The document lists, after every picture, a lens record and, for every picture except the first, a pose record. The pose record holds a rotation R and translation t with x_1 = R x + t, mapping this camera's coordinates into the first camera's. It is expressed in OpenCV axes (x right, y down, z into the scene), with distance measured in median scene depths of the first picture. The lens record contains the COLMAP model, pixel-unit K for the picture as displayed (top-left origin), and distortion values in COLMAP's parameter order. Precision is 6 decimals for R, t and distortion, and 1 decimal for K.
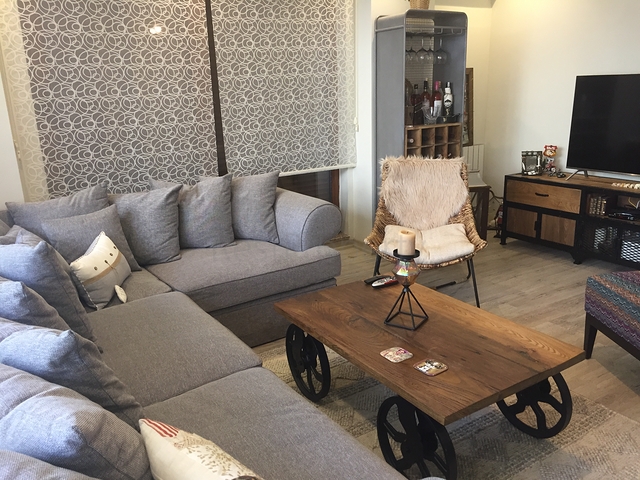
lens RADIAL K [[549.2, 0, 320.0], [0, 549.2, 239.3], [0, 0, 1]] dist [0.087773, -0.114407]
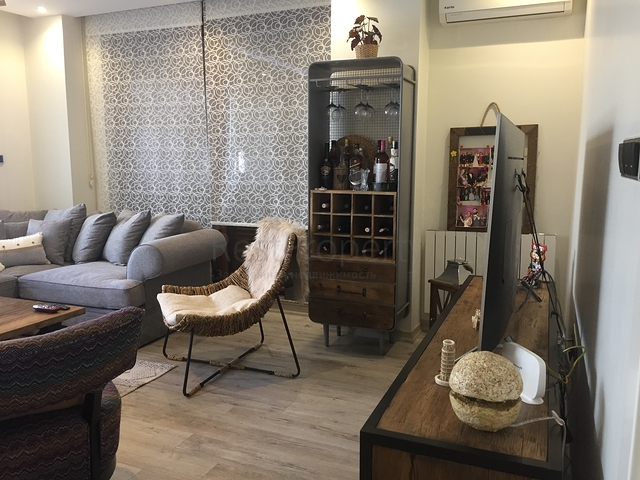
lens RADIAL K [[549.2, 0, 320.7], [0, 549.2, 239.6], [0, 0, 1]] dist [0.087773, -0.114407]
pose [[0.551483, 0.130592, -0.823901, 0.982840], [-0.241532, 0.970361, -0.007864, -0.133383], [0.798454, 0.203335, 0.566679, 0.574741]]
